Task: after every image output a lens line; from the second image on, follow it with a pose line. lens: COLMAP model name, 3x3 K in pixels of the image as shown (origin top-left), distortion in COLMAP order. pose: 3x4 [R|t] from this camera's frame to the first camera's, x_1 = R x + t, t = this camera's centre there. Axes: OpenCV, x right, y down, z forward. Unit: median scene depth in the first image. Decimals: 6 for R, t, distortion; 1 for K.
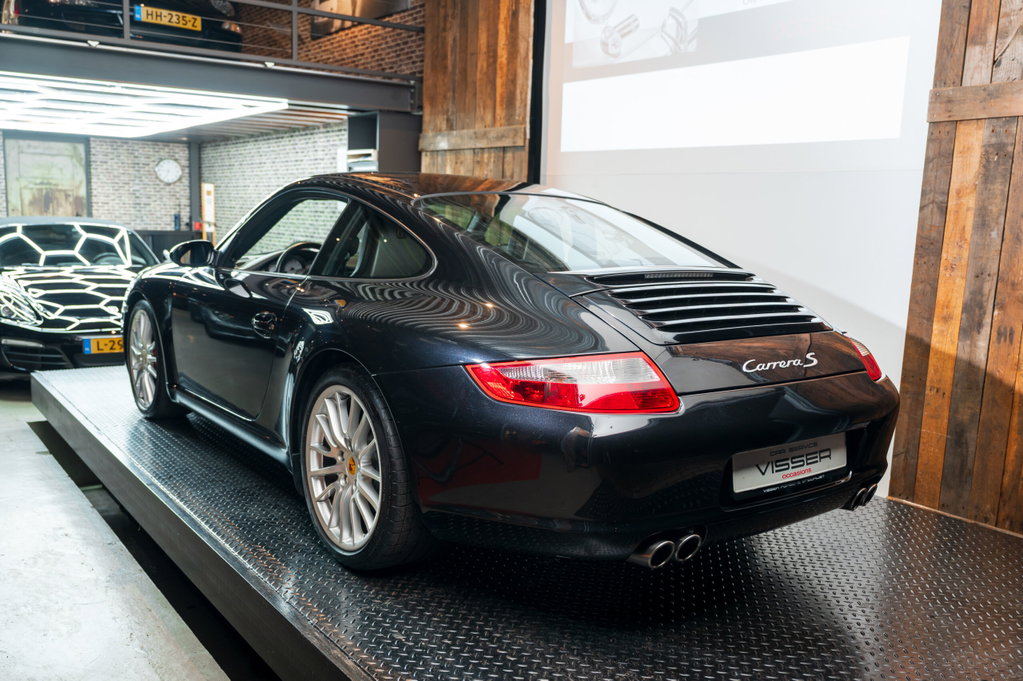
lens RADIAL K [[884.9, 0, 509.2], [0, 884.9, 358.9], [0, 0, 1]] dist [-0.007270, -0.017645]
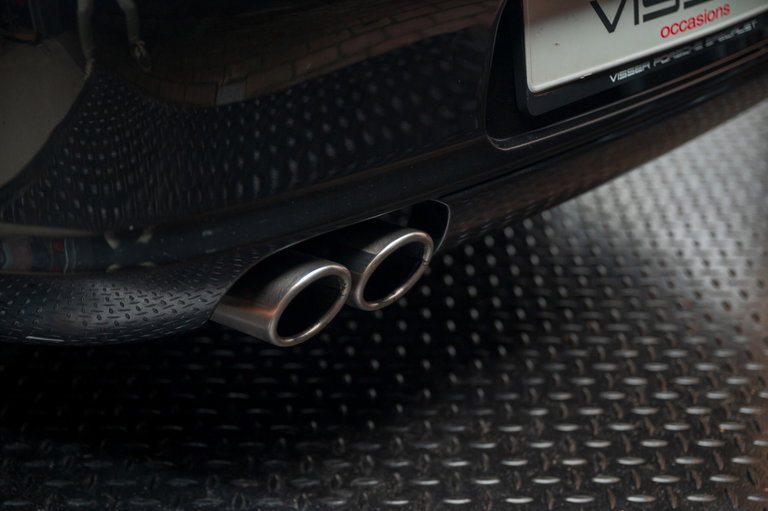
lens RADIAL K [[1137.7, 0, 384.0], [0, 1137.7, 255.5], [0, 0, 1]] dist [-0.012060, -0.016647]
pose [[0.987776, -0.081775, 0.132706, 0.135854], [0.035222, 0.946415, 0.321027, 0.069244], [-0.151847, -0.312428, 0.937727, 0.575020]]
